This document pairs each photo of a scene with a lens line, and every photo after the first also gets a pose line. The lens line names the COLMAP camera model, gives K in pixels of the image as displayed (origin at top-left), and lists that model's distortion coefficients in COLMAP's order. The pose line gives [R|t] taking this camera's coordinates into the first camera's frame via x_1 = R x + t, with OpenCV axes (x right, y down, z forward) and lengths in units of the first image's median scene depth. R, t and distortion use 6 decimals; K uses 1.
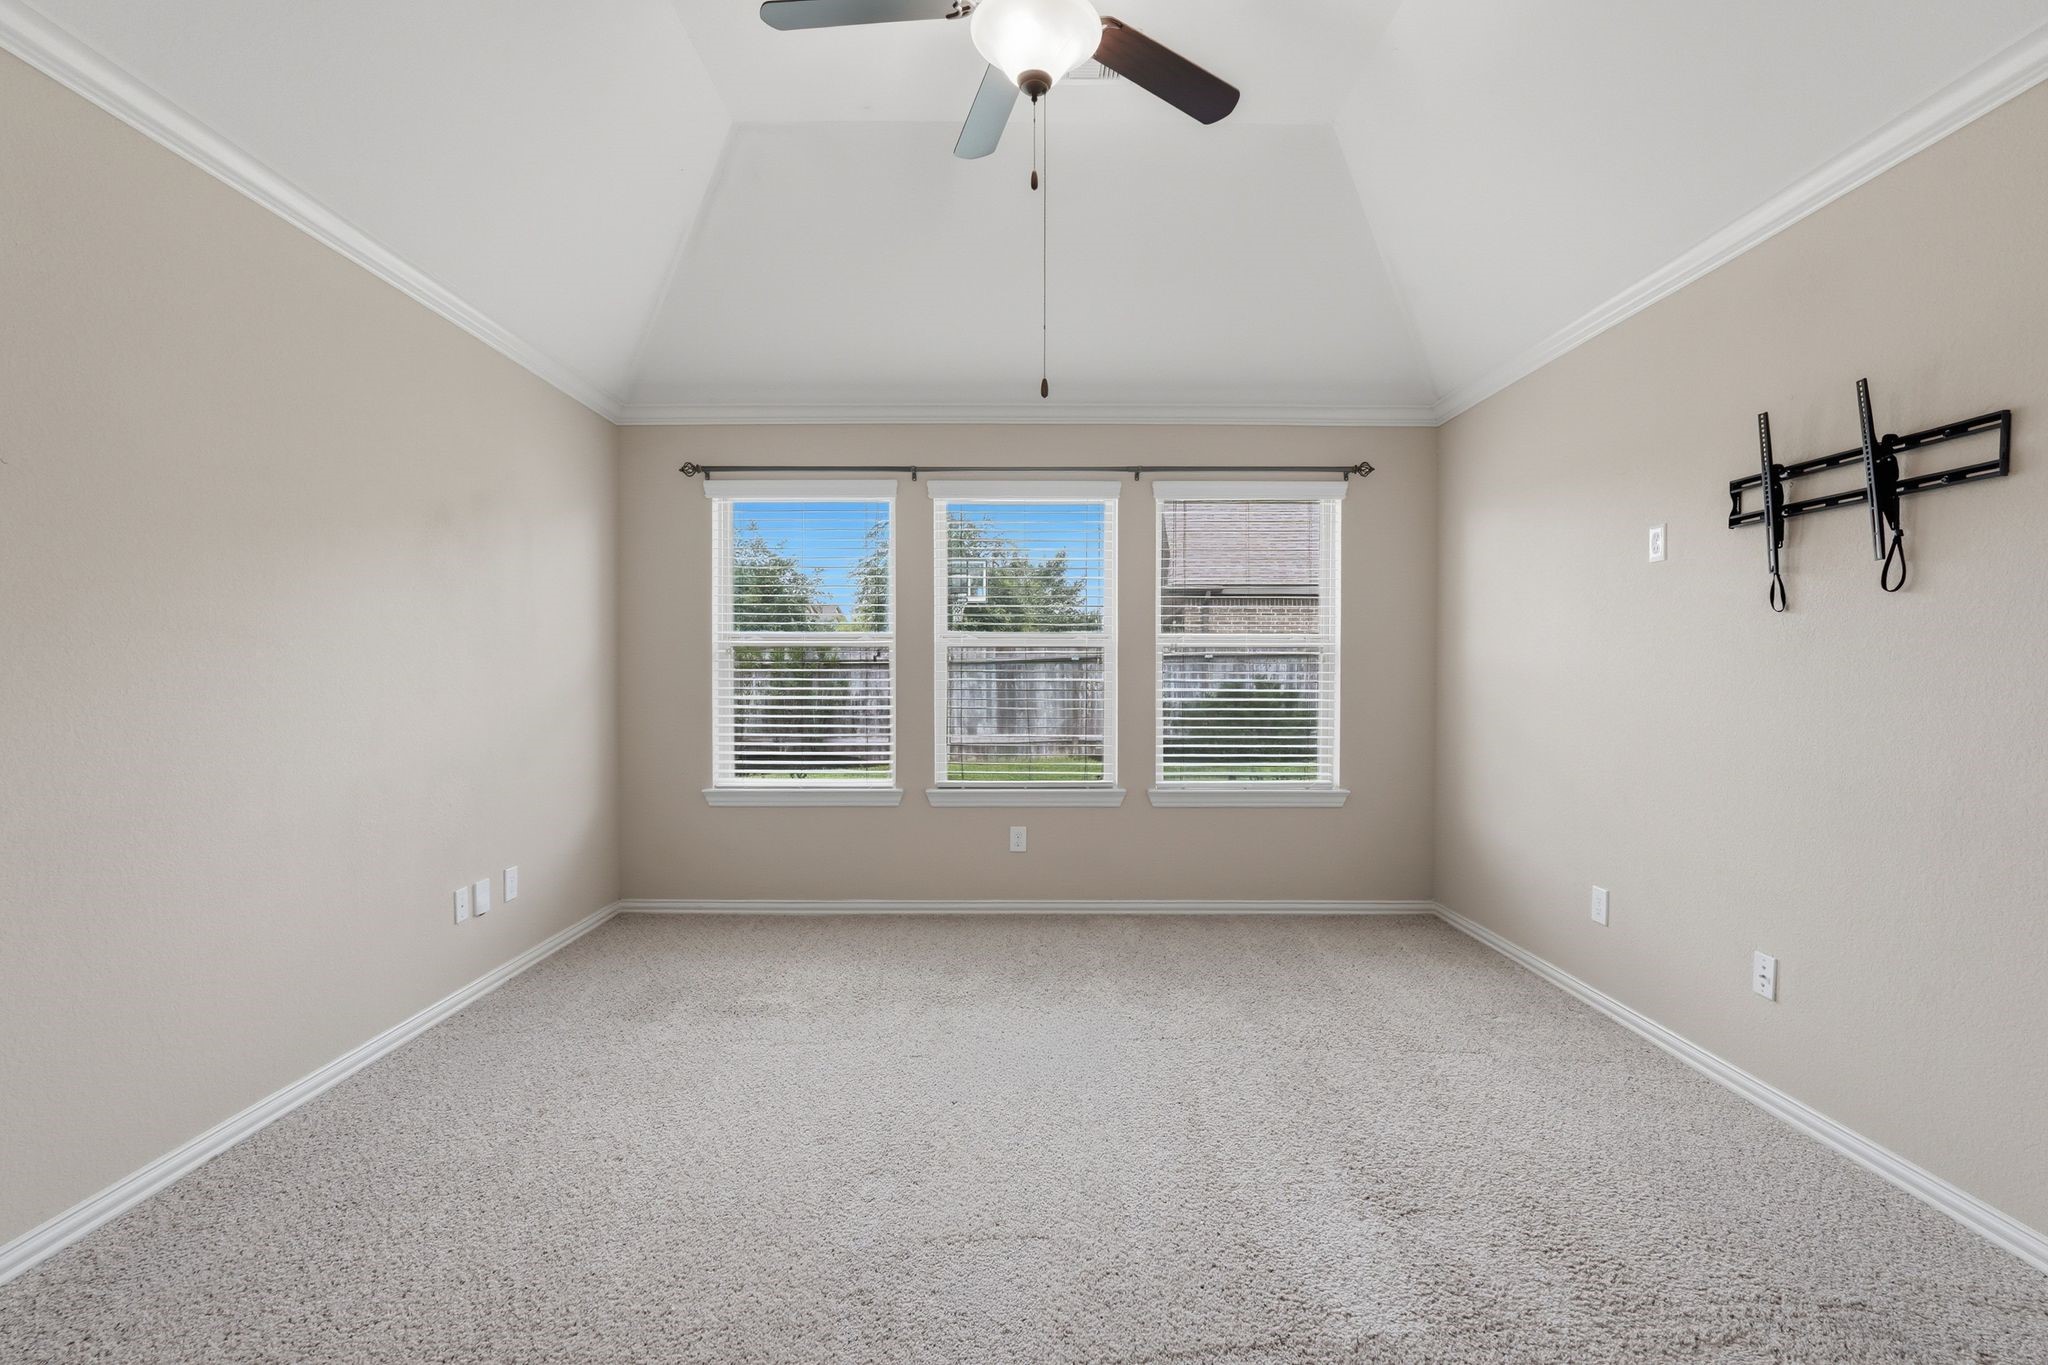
lens RADIAL K [[925.0, 0, 1019.1], [0, 925.0, 689.0], [0, 0, 1]] dist [-0.018339, 0.008540]
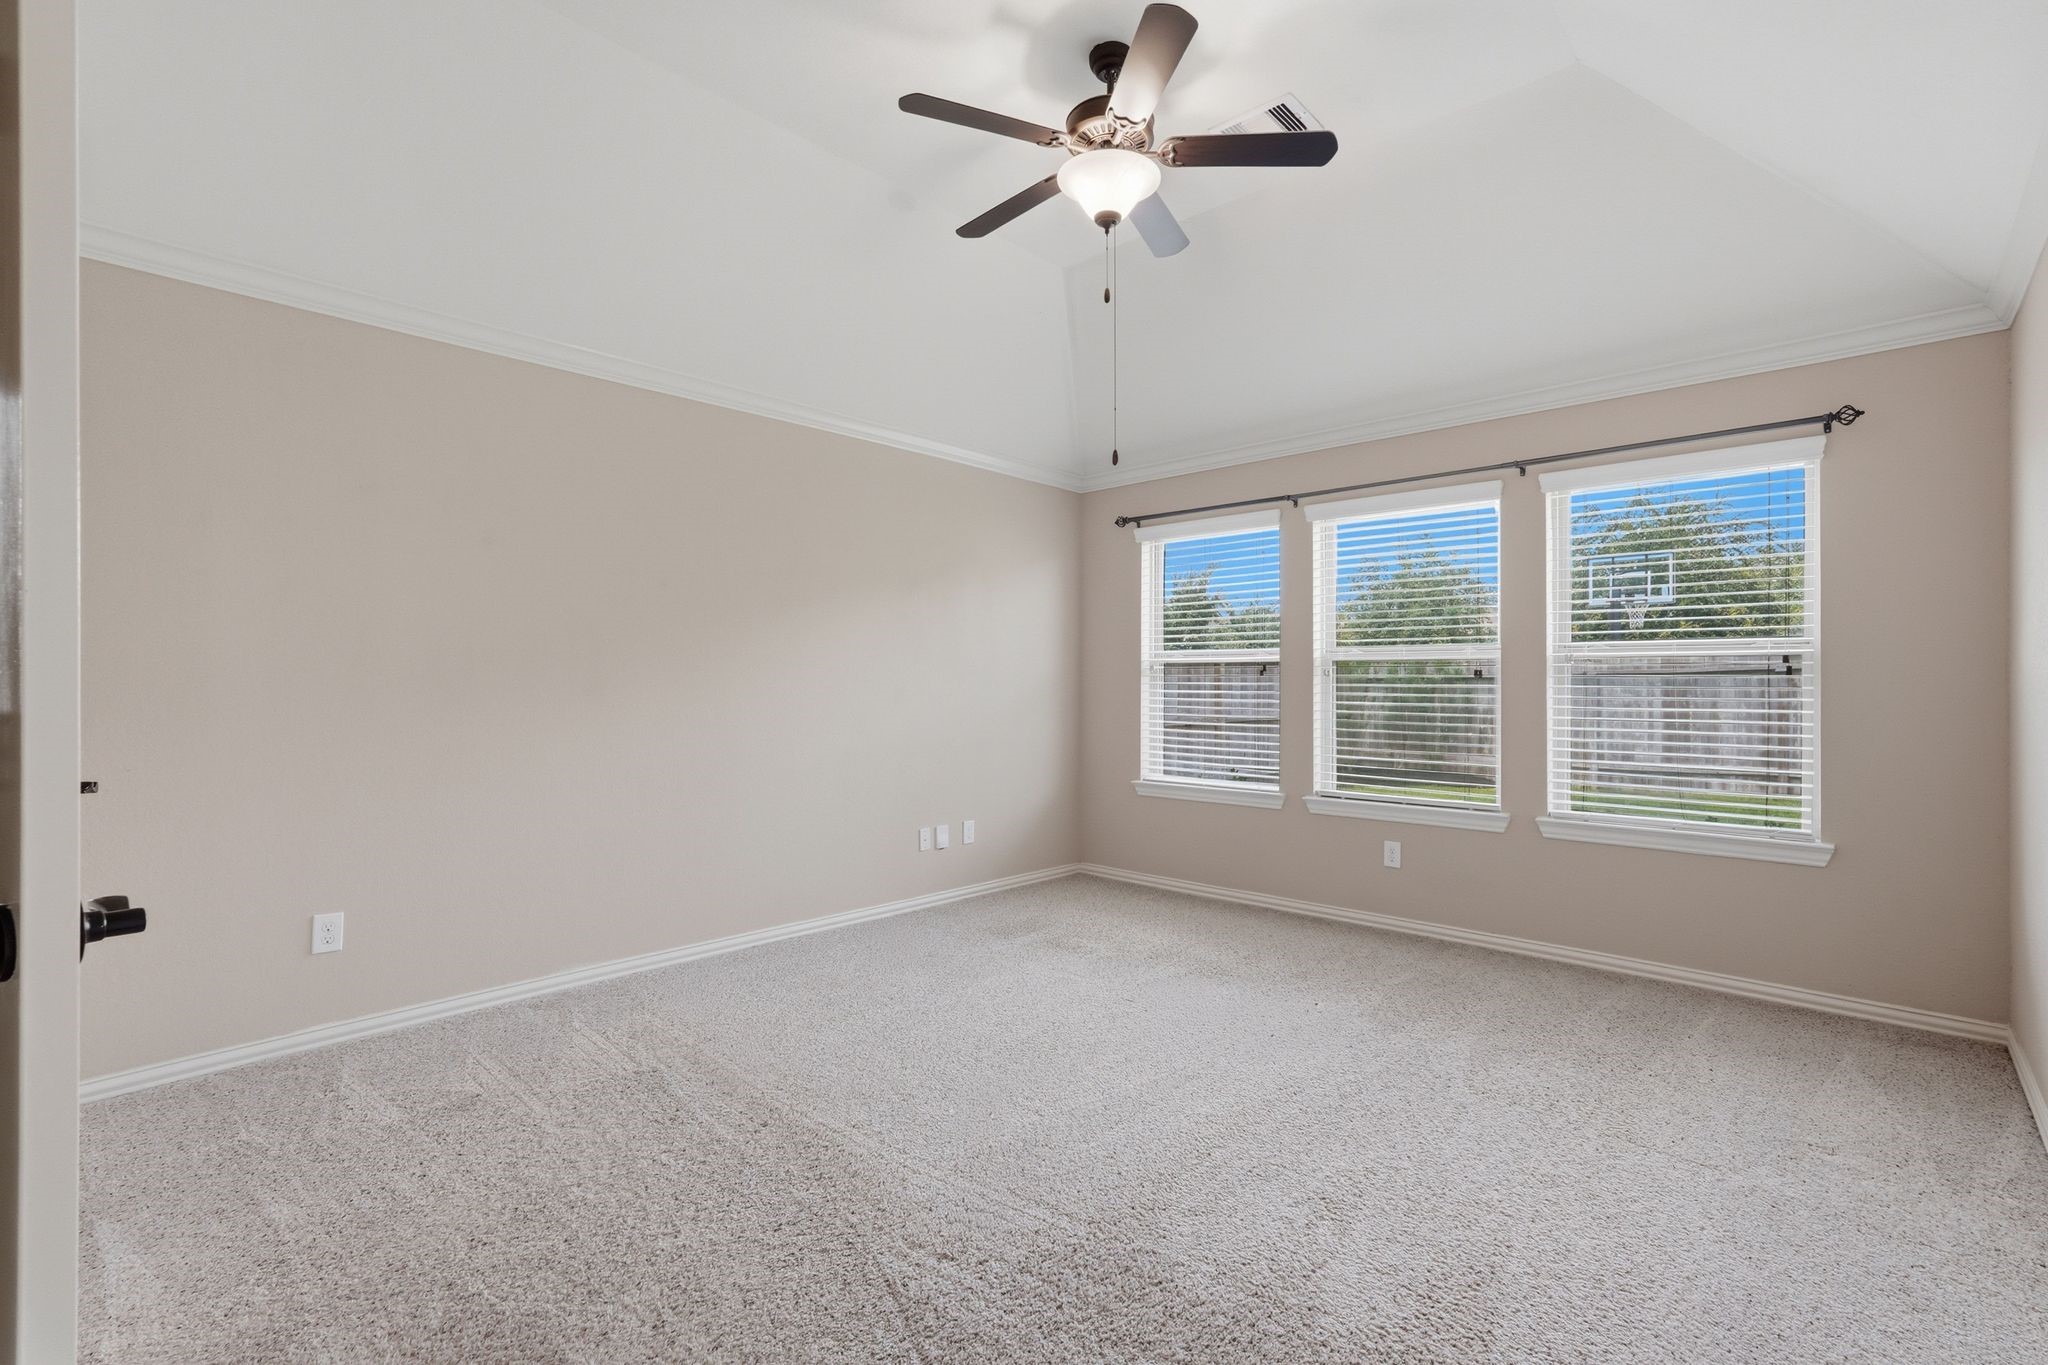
lens RADIAL K [[925.0, 0, 1013.5], [0, 925.0, 681.8], [0, 0, 1]] dist [-0.018339, 0.008540]
pose [[0.722630, 0.000269, -0.691235, 0.387858], [-0.016817, 0.999711, -0.017192, 0.001143], [0.691031, 0.024048, 0.722425, 0.003534]]
